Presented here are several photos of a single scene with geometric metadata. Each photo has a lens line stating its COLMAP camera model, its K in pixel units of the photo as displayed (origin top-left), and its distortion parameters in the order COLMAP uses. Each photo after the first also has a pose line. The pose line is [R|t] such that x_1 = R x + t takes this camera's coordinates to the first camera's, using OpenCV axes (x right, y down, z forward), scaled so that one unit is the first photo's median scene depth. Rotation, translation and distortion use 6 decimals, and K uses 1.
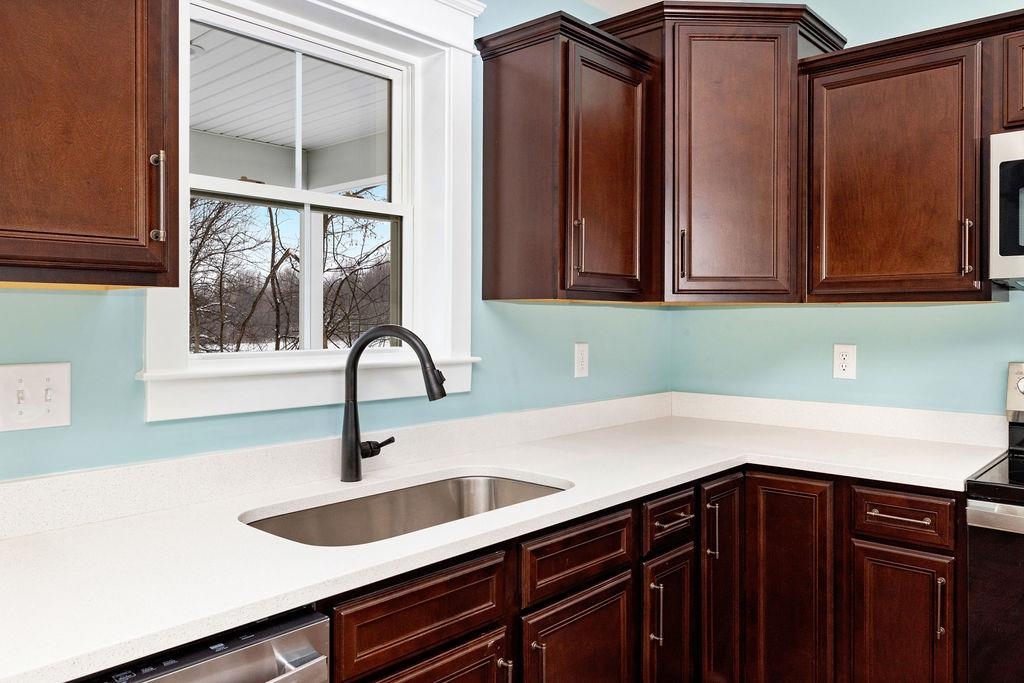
lens RADIAL K [[755.2, 0, 511.5], [0, 755.2, 324.2], [0, 0, 1]] dist [0.002624, 0.001396]
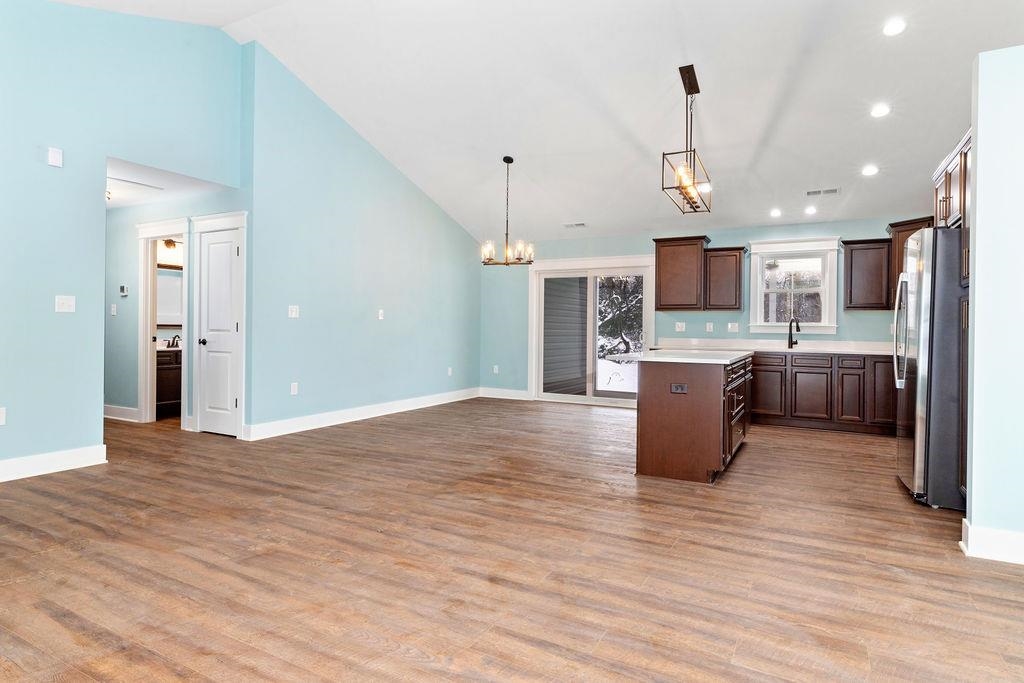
lens RADIAL K [[561.4, 0, 513.1], [0, 561.4, 328.5], [0, 0, 1]] dist [0.004278, -0.000029]
pose [[0.240434, -0.001493, -0.970664, 2.794966], [-0.014385, 0.999884, -0.005101, 0.114873], [0.970559, 0.015189, 0.240384, -1.572365]]
